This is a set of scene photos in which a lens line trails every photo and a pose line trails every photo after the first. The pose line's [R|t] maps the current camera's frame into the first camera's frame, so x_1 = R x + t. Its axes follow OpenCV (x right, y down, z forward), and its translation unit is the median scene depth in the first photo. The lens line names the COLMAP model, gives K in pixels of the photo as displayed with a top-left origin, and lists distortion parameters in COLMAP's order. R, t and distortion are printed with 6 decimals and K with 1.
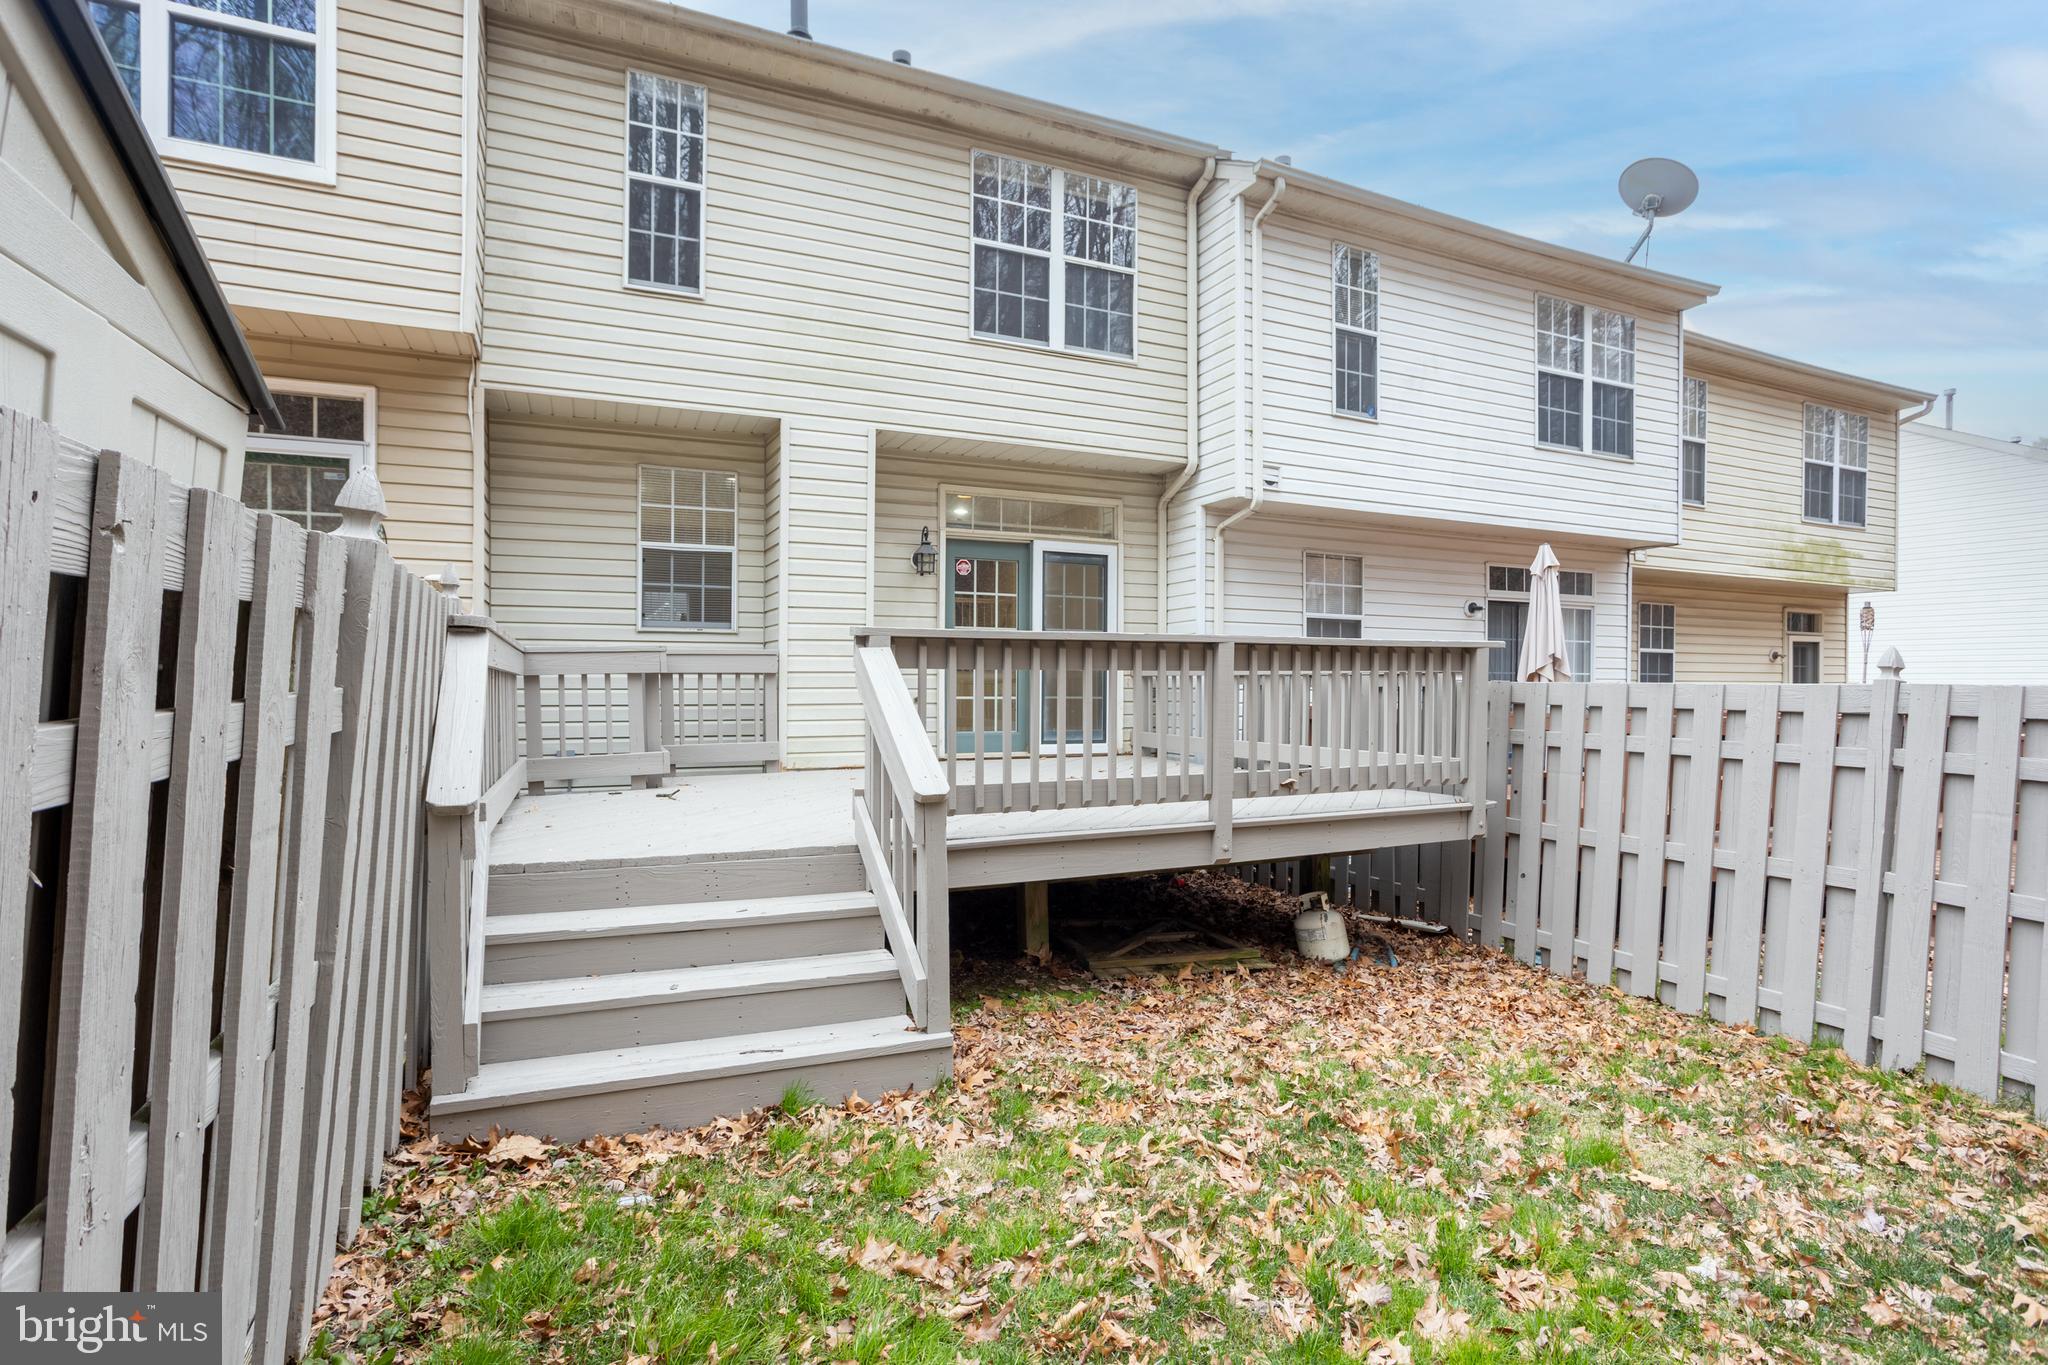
lens RADIAL K [[1013.7, 0, 1030.6], [0, 1013.7, 691.0], [0, 0, 1]] dist [-0.067898, 0.038969]
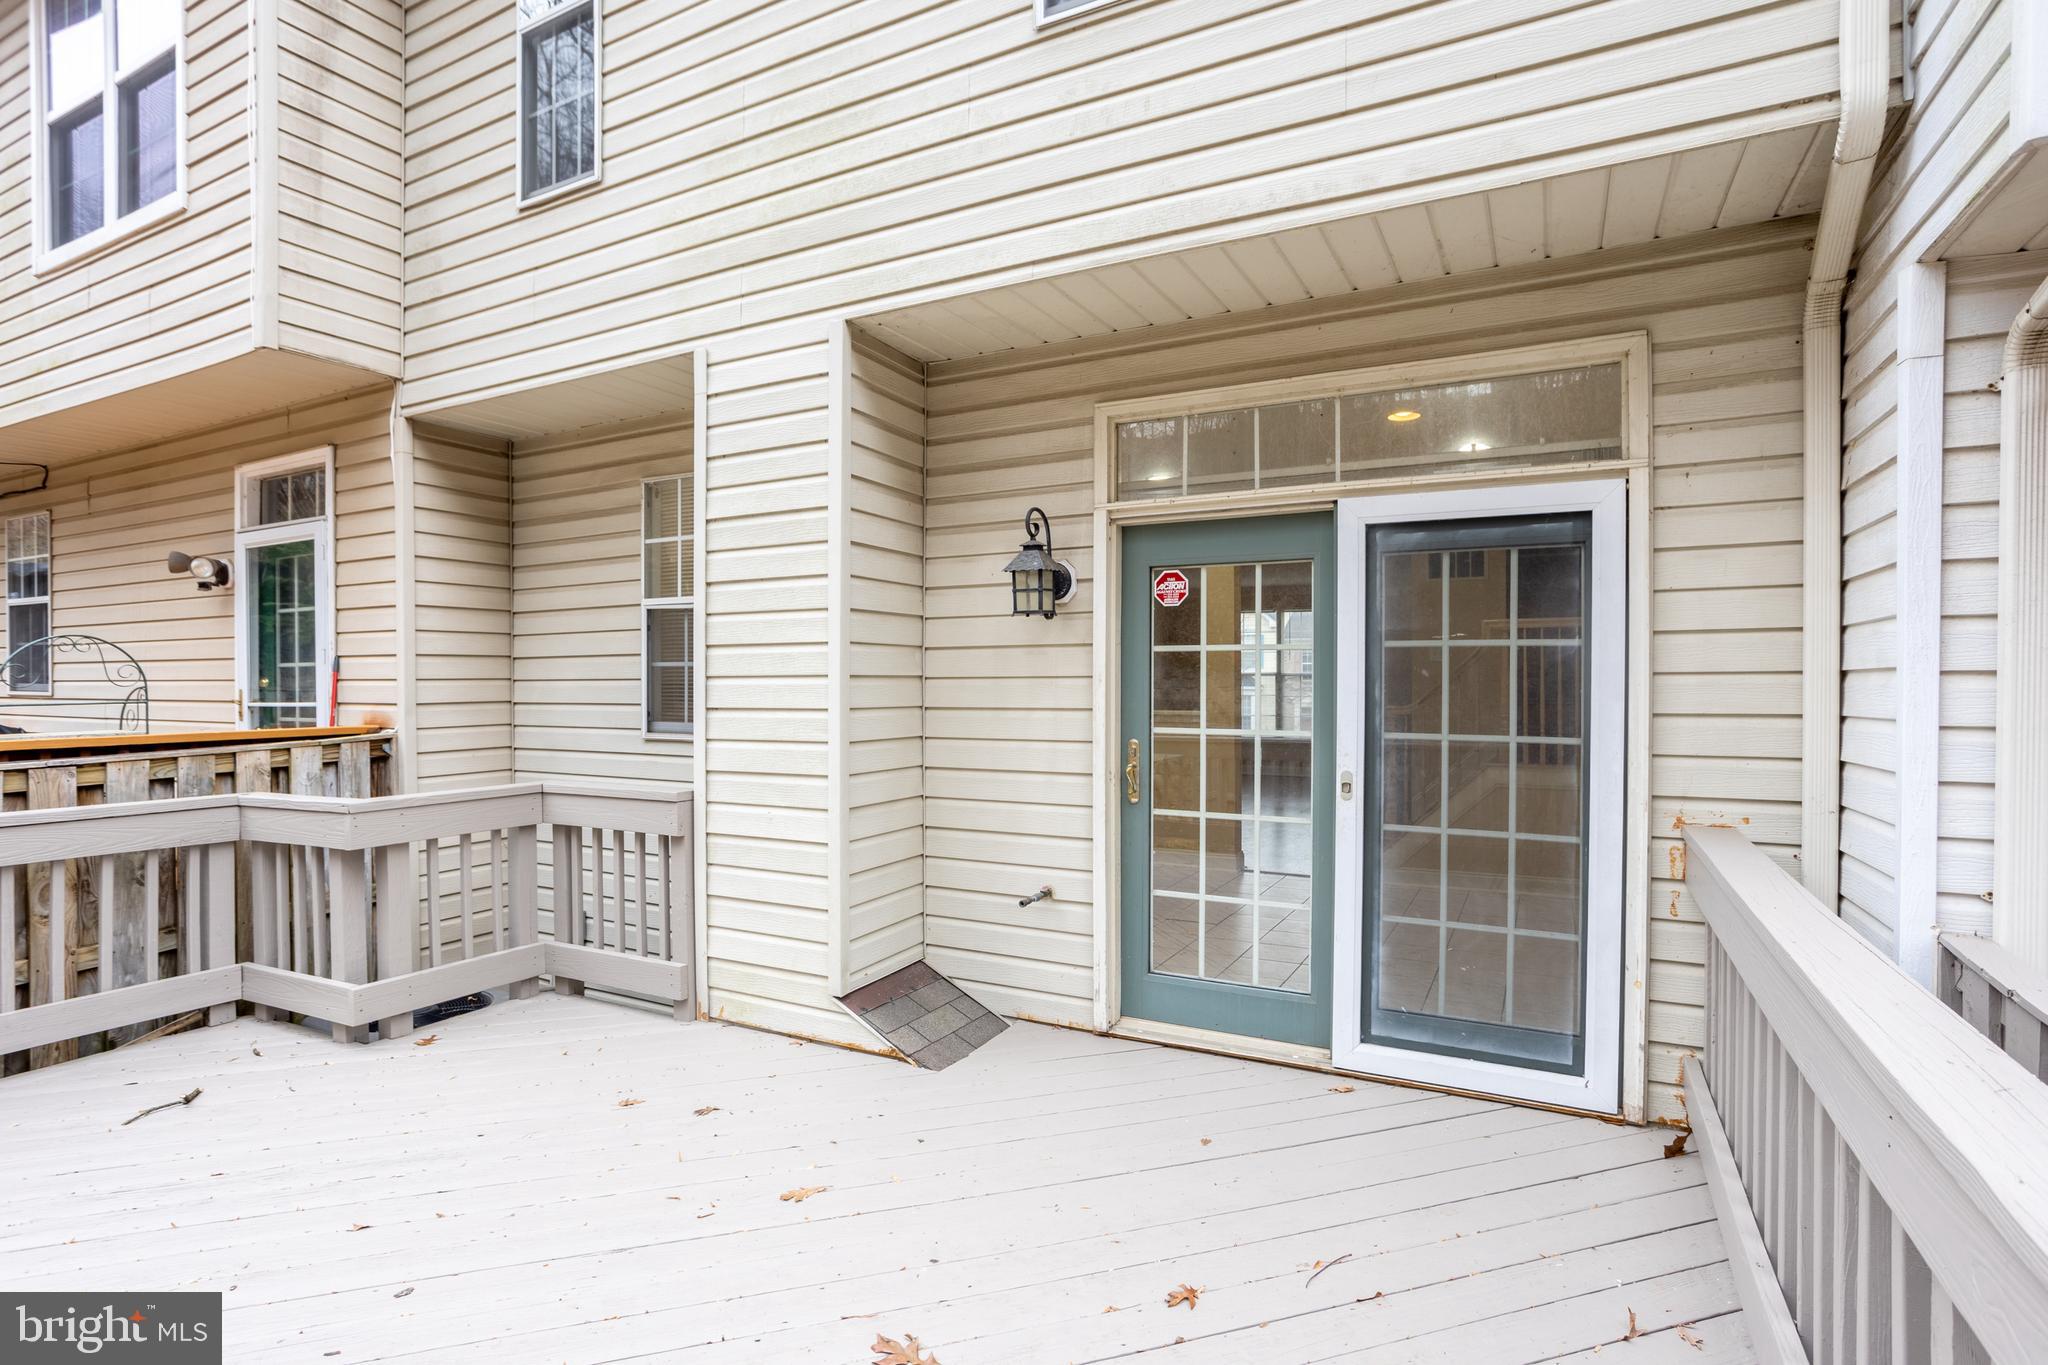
lens RADIAL K [[1013.7, 0, 1030.6], [0, 1013.7, 691.0], [0, 0, 1]] dist [-0.067898, 0.038969]
pose [[0.612076, 0.004108, -0.790788, 0.234517], [-0.000397, 0.999988, 0.004887, -0.082307], [0.790799, -0.002677, 0.612071, 0.702281]]
